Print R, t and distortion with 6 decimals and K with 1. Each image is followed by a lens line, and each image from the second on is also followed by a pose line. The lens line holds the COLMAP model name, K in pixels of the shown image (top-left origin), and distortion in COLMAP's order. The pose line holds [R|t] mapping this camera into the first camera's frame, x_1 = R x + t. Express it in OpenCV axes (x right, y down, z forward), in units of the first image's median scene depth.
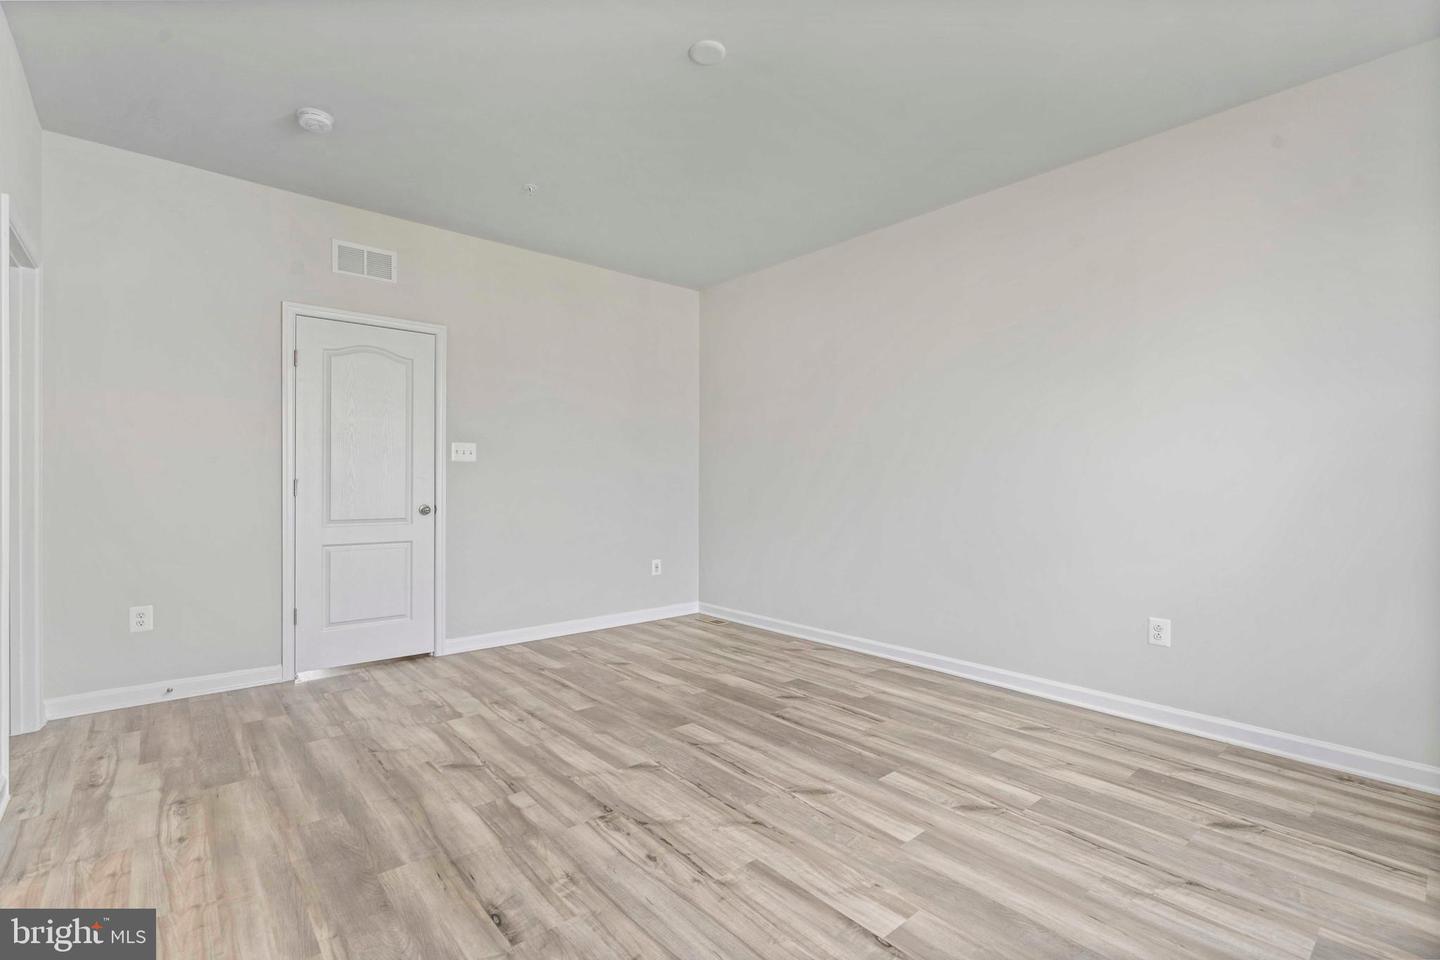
lens RADIAL K [[659.4, 0, 719.1], [0, 659.4, 477.6], [0, 0, 1]] dist [-0.004952, 0.001550]
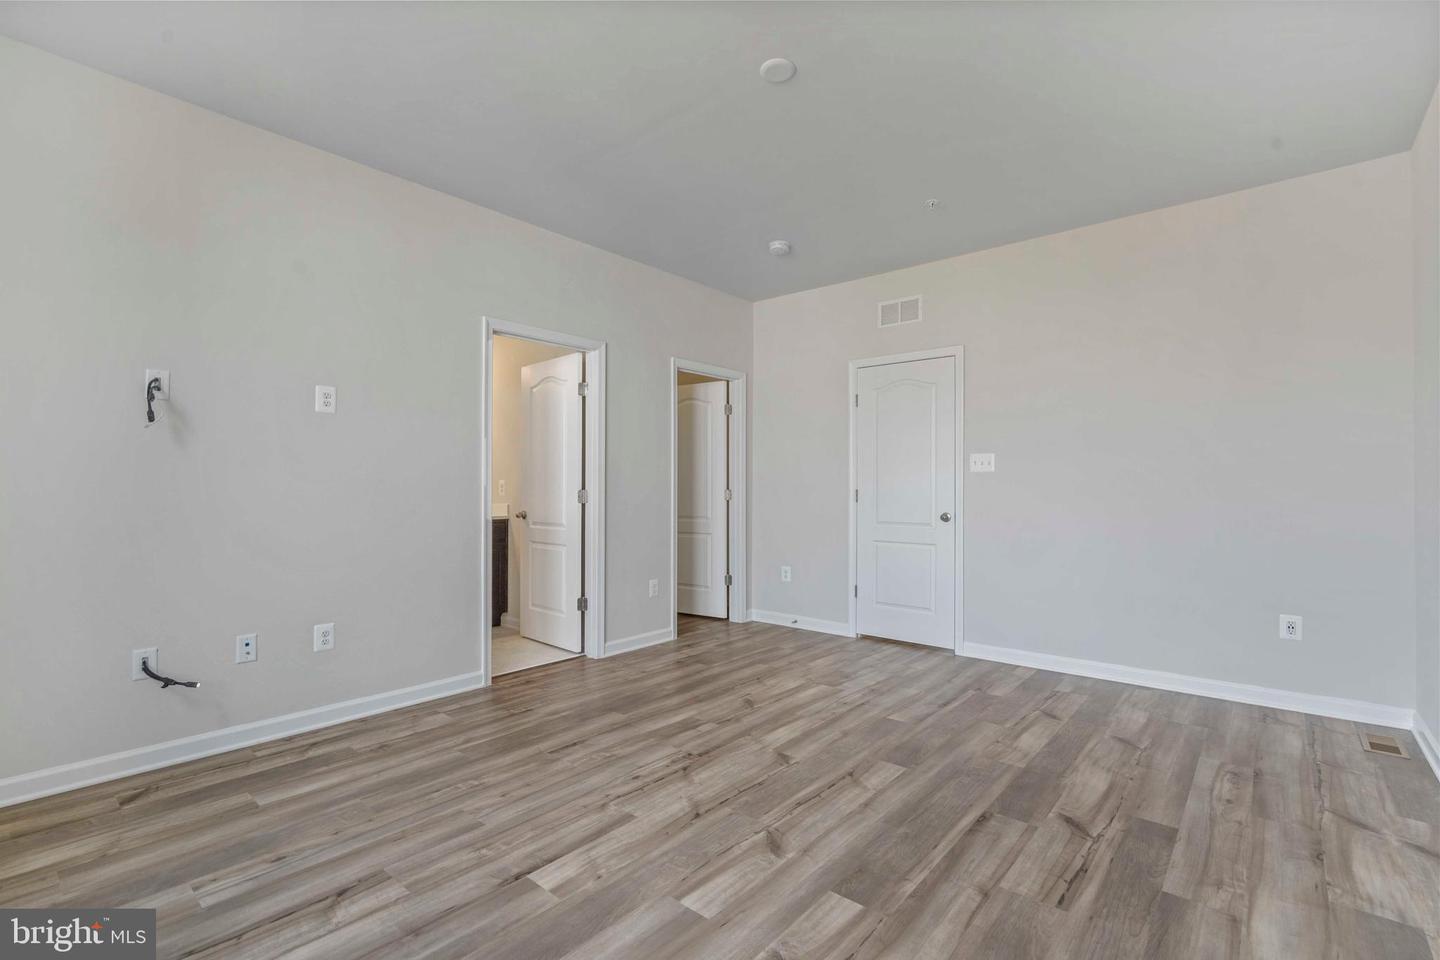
lens RADIAL K [[659.4, 0, 717.6], [0, 659.4, 487.3], [0, 0, 1]] dist [-0.004952, 0.001550]
pose [[0.140053, -0.004442, -0.990134, 0.819087], [0.005140, 0.999980, -0.003760, 0.000637], [0.990131, -0.004563, 0.140073, 0.650987]]
